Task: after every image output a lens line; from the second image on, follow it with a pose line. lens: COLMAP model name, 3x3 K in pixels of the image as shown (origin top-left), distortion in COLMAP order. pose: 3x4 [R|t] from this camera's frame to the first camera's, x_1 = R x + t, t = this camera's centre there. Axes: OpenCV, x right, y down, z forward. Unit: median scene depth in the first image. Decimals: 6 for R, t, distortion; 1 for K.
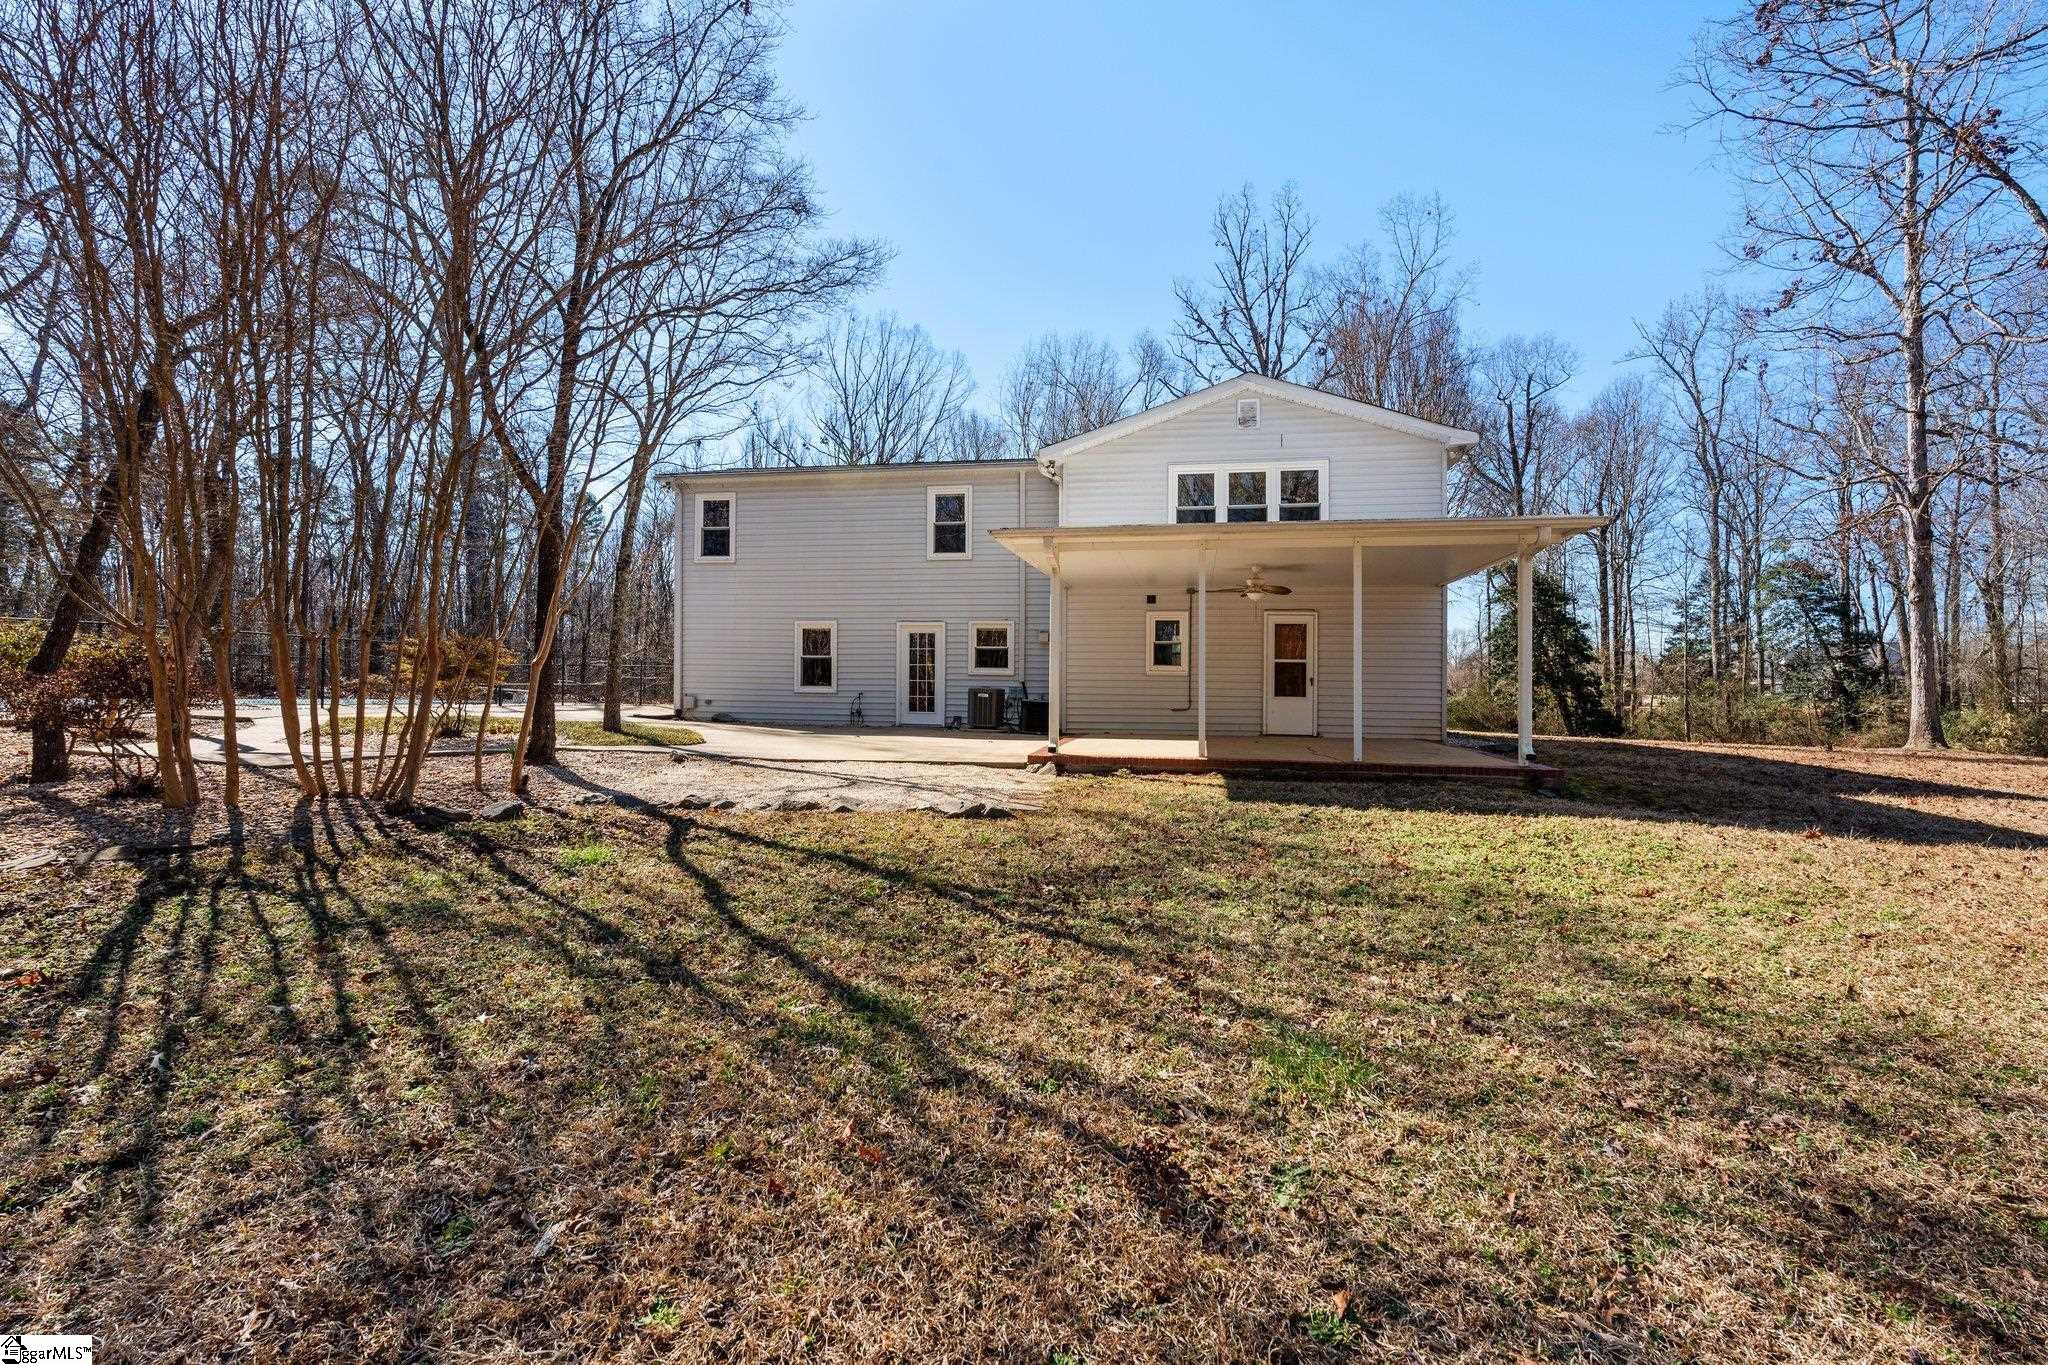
lens RADIAL K [[902.9, 0, 1018.9], [0, 902.9, 686.8], [0, 0, 1]] dist [-0.005369, 0.000171]
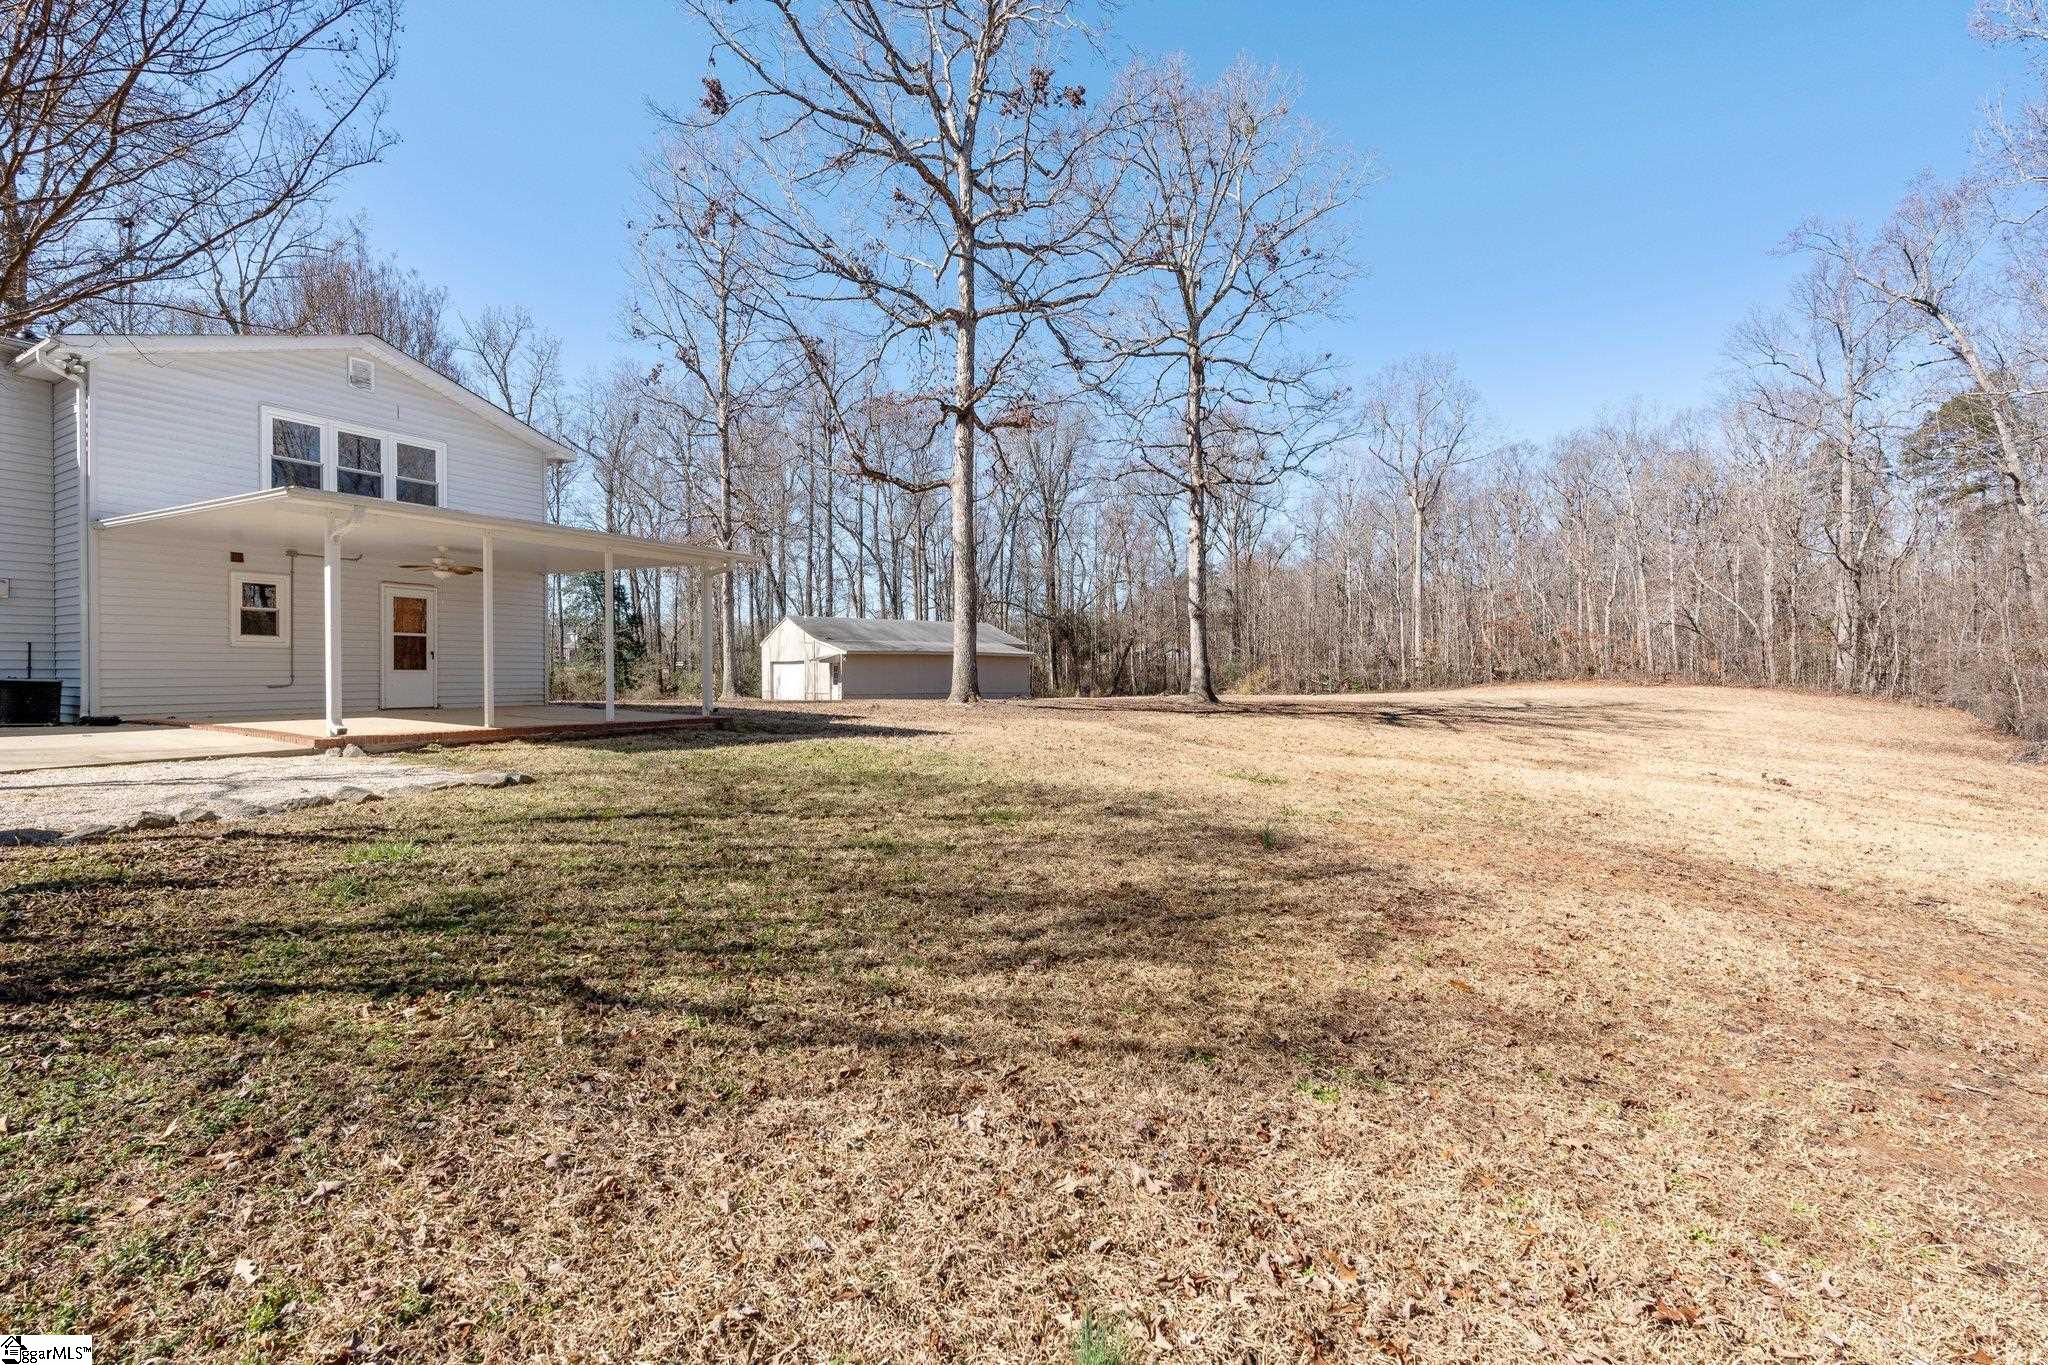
lens RADIAL K [[902.9, 0, 1031.5], [0, 902.9, 678.4], [0, 0, 1]] dist [-0.005369, 0.000171]
pose [[0.324813, -0.016653, 0.945632, -0.415490], [-0.009181, 0.999742, 0.020760, -0.007110], [-0.945734, -0.015425, 0.324577, 0.016901]]
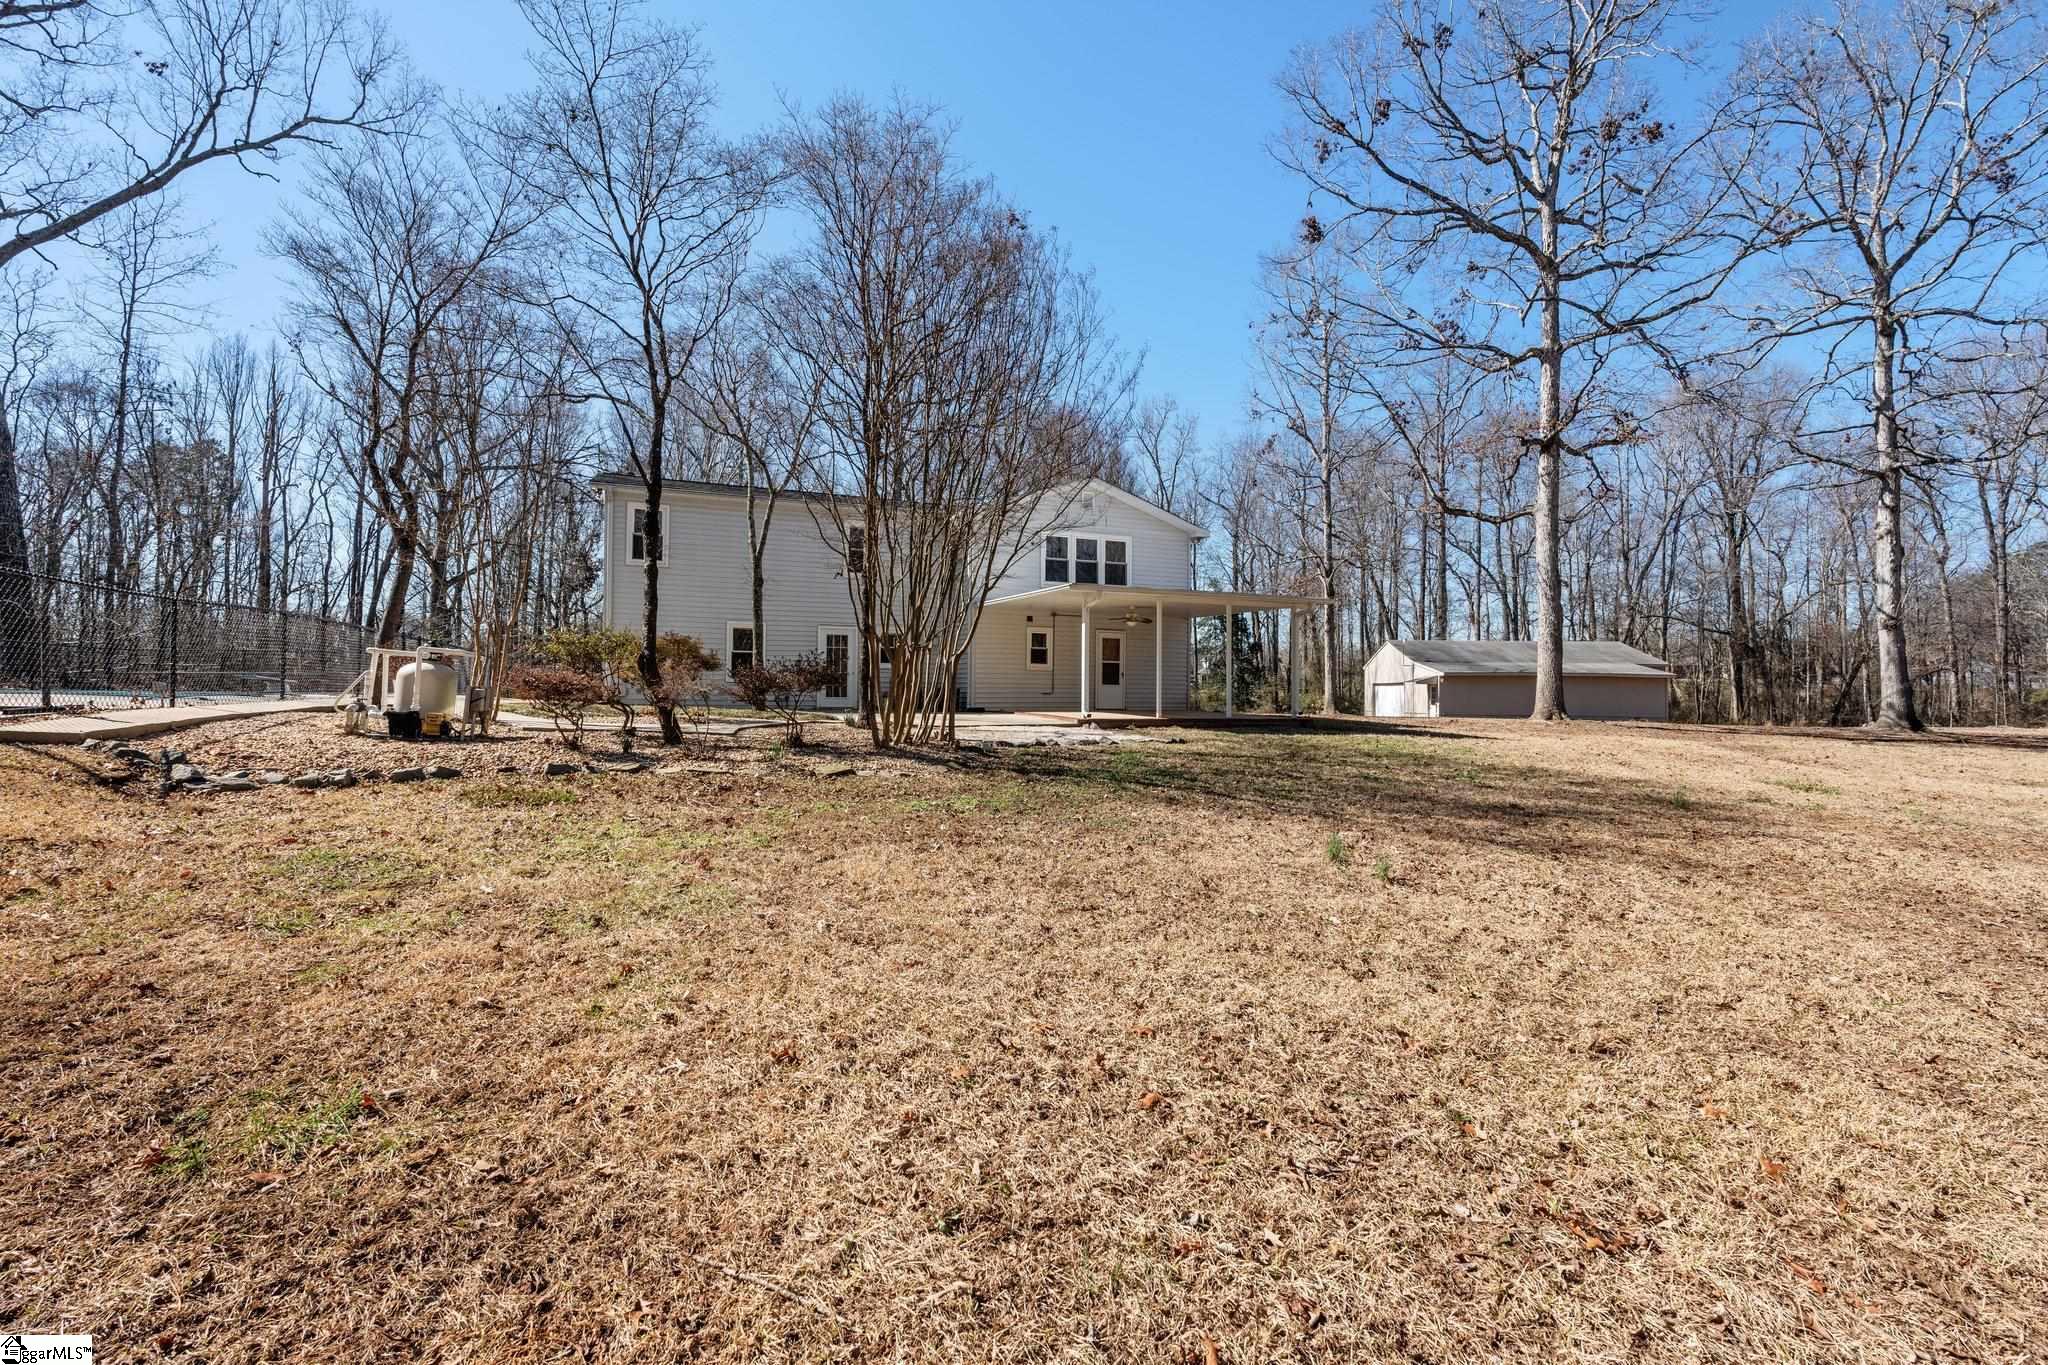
lens RADIAL K [[902.9, 0, 1021.9], [0, 902.9, 686.3], [0, 0, 1]] dist [-0.005369, 0.000171]
pose [[0.842101, 0.001673, 0.539317, -0.663565], [-0.006792, 0.999949, 0.007504, 0.002151], [-0.539277, -0.009982, 0.842069, -0.237096]]
